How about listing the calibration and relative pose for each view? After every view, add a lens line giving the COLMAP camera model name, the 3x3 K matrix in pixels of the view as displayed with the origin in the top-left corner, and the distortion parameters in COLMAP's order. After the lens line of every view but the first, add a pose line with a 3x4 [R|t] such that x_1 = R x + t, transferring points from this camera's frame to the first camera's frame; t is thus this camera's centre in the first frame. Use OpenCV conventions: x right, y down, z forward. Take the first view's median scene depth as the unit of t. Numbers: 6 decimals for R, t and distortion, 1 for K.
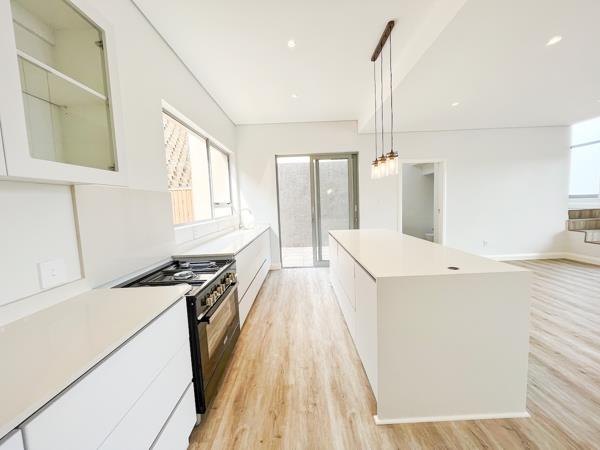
lens RADIAL K [[243.9, 0, 303.2], [0, 243.9, 224.2], [0, 0, 1]] dist [0.000695, 0.000023]
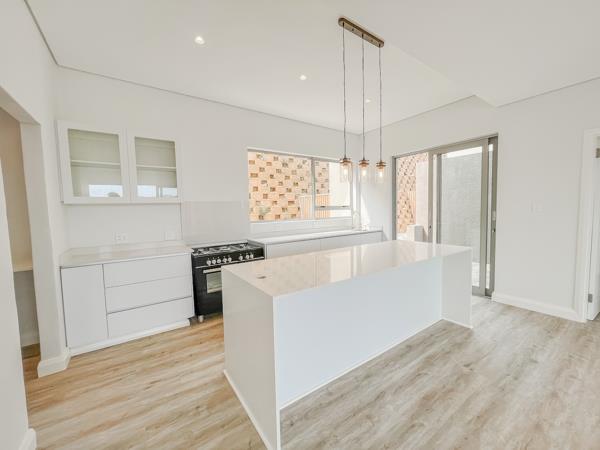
lens RADIAL K [[243.9, 0, 303.2], [0, 243.9, 224.2], [0, 0, 1]] dist [0.000695, 0.000023]
pose [[0.568360, 0.076735, -0.819194, 0.496189], [-0.070265, 0.996531, 0.044596, -0.034794], [0.819775, 0.032214, 0.571780, 0.166135]]
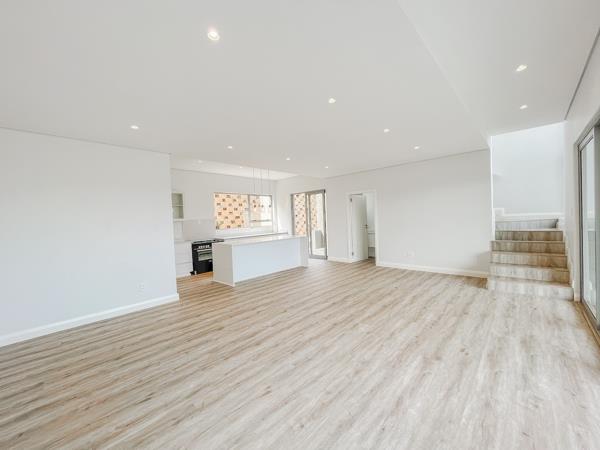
lens RADIAL K [[243.9, 0, 303.2], [0, 243.9, 224.2], [0, 0, 1]] dist [0.000695, 0.000023]
pose [[0.726709, 0.027878, -0.686379, 1.238659], [-0.048481, 0.998766, -0.010763, -0.037716], [0.685232, 0.041097, 0.727164, -0.281520]]
